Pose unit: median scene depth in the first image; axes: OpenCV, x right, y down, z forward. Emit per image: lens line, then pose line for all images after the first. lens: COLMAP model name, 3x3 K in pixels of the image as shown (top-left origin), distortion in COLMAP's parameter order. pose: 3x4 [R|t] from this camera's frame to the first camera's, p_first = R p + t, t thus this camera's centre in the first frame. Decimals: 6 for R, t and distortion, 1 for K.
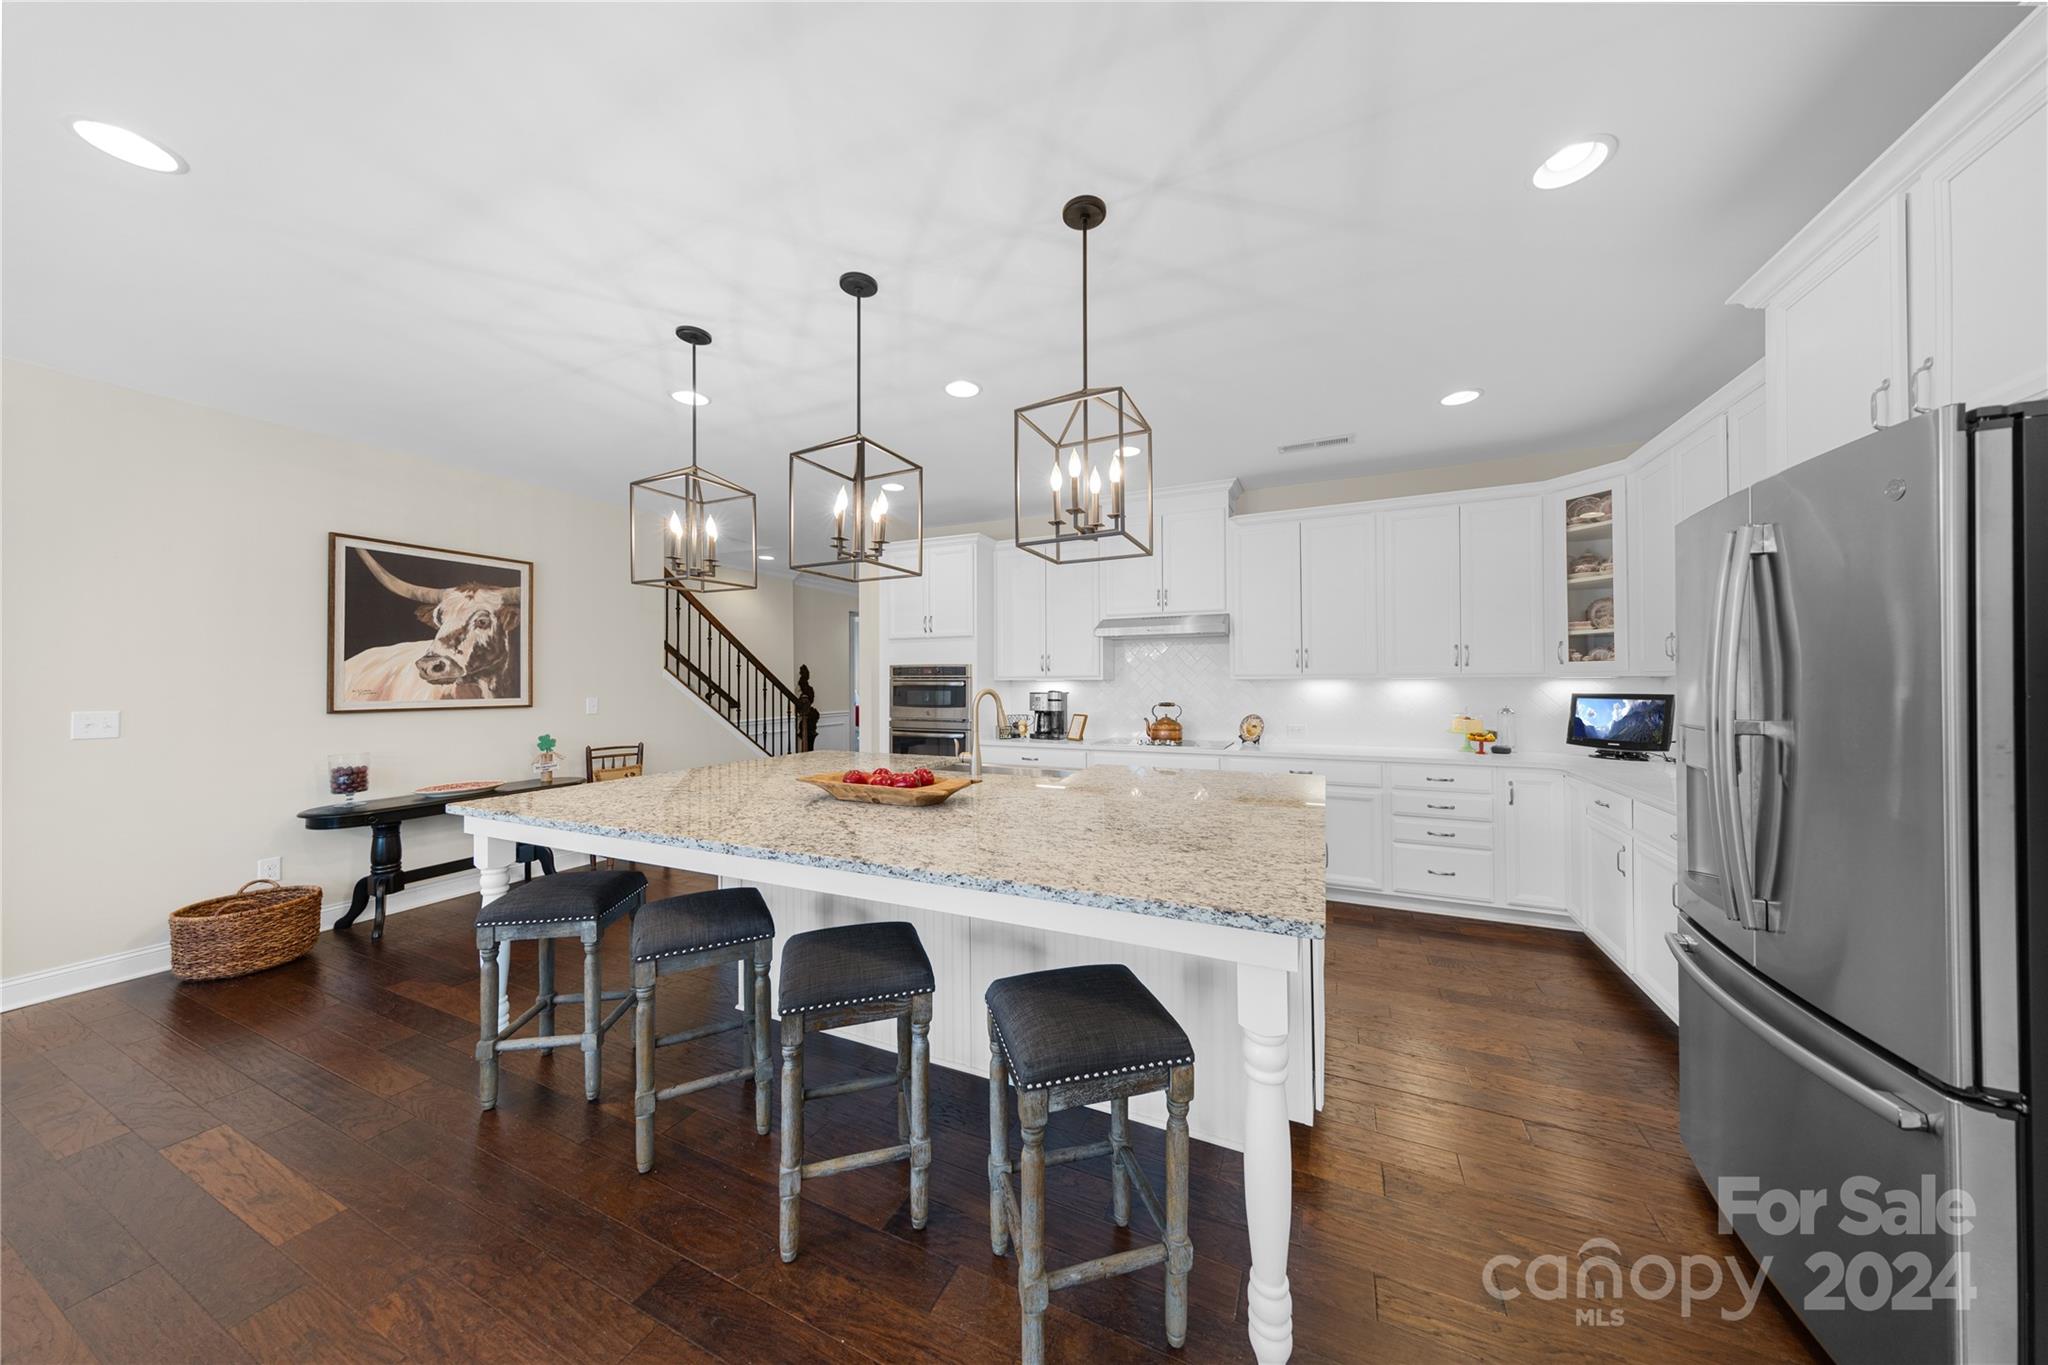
lens RADIAL K [[653.8, 0, 1024.9], [0, 653.8, 665.0], [0, 0, 1]] dist [0.007983, -0.000976]
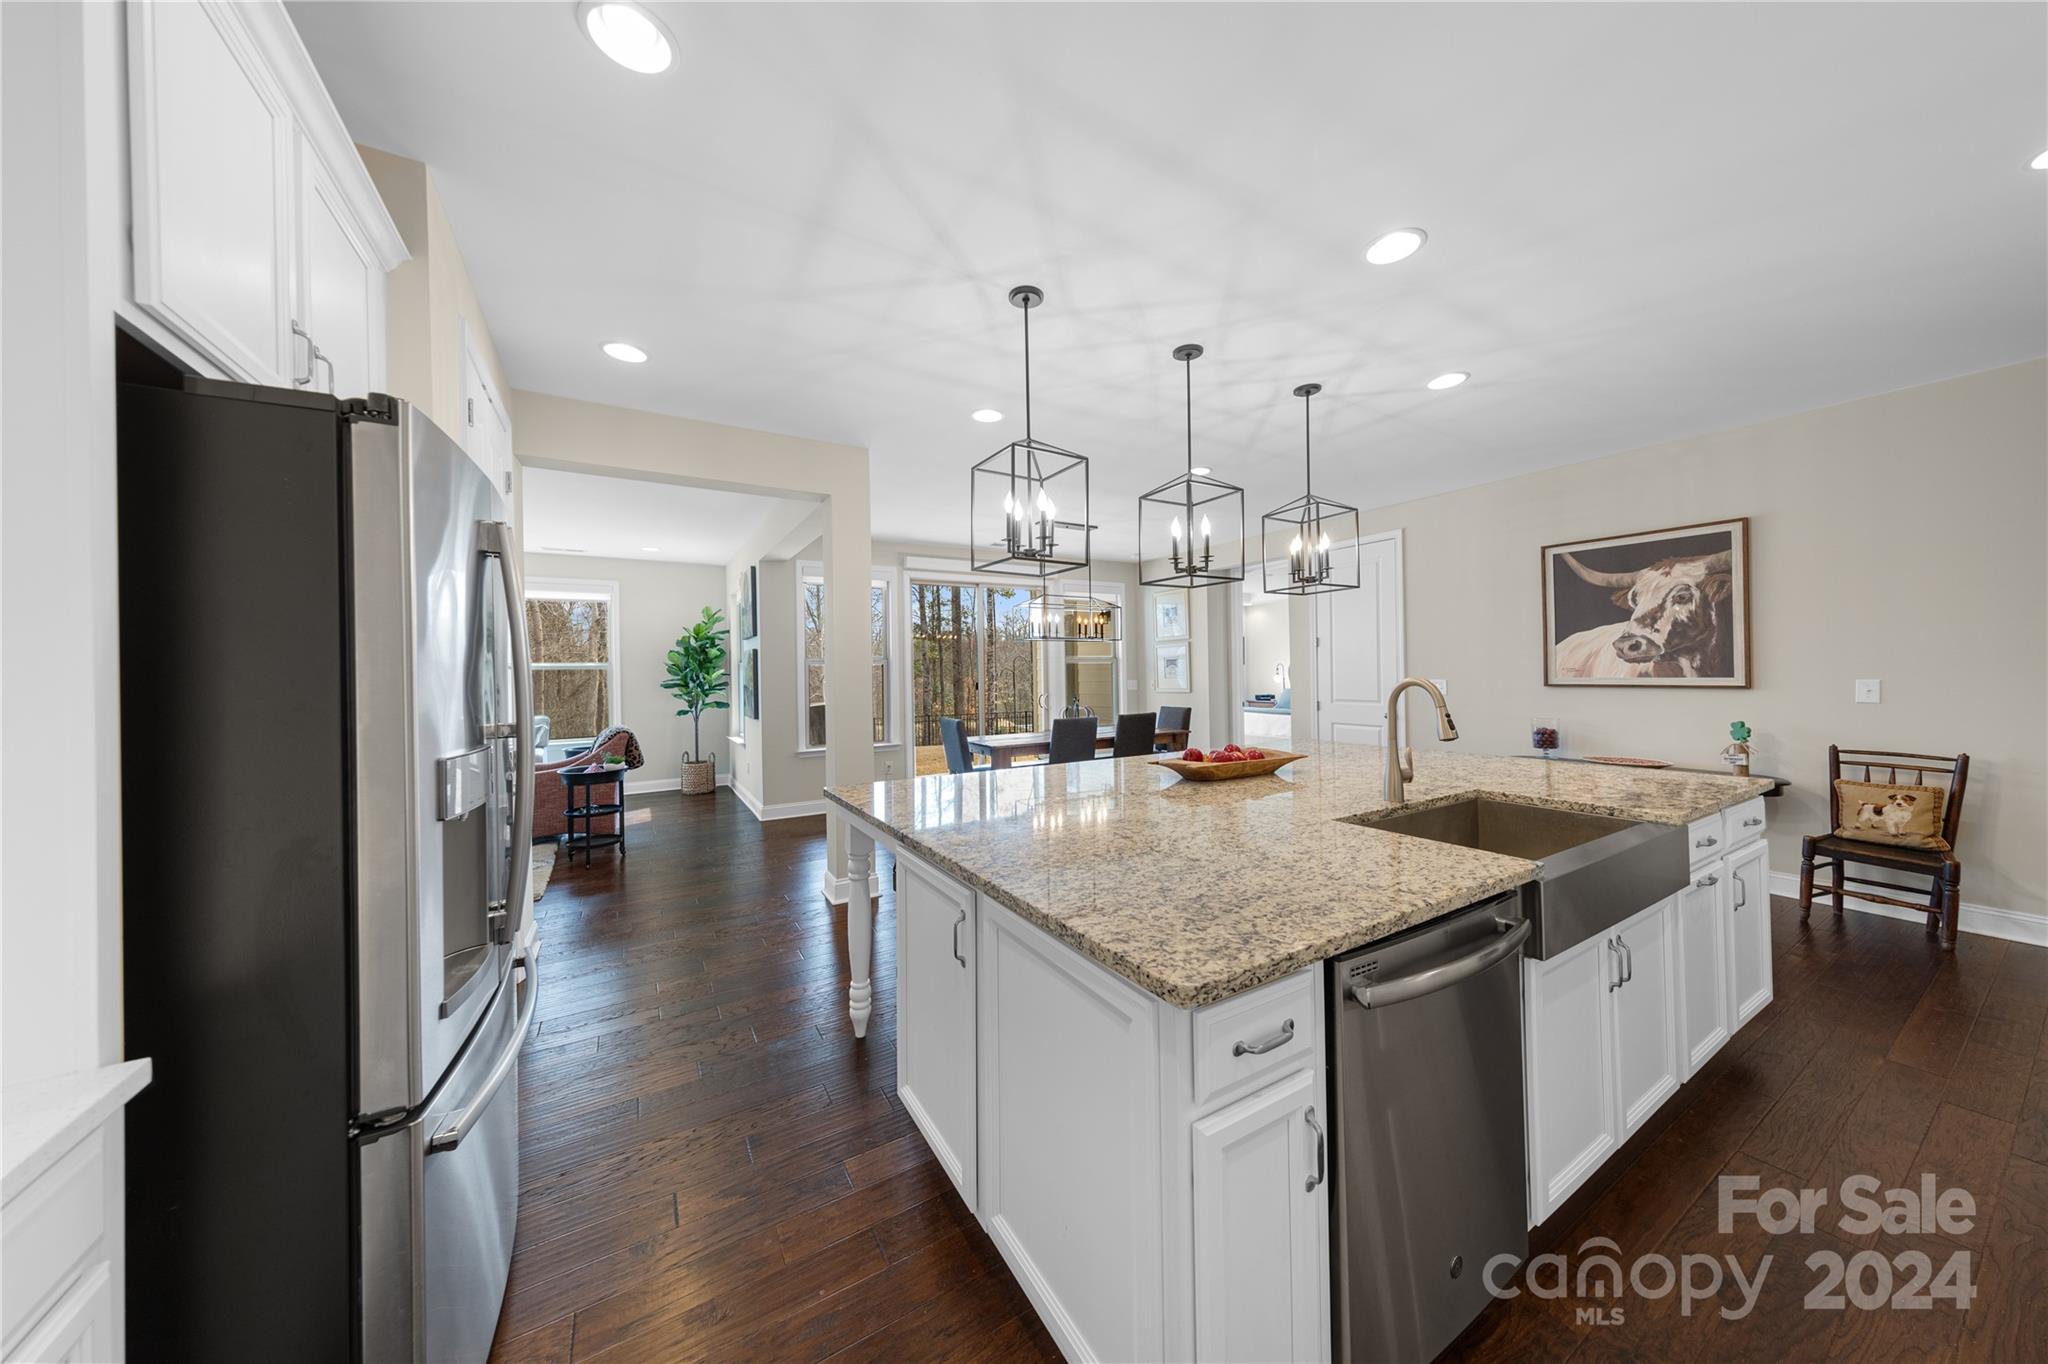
lens RADIAL K [[653.8, 0, 1024.9], [0, 653.8, 664.5], [0, 0, 1]] dist [0.007983, -0.000976]
pose [[-0.566929, 0.007631, -0.823731, 0.520928], [0.042237, 0.998911, -0.019815, 0.011574], [0.822683, -0.046025, -0.566634, 0.778764]]
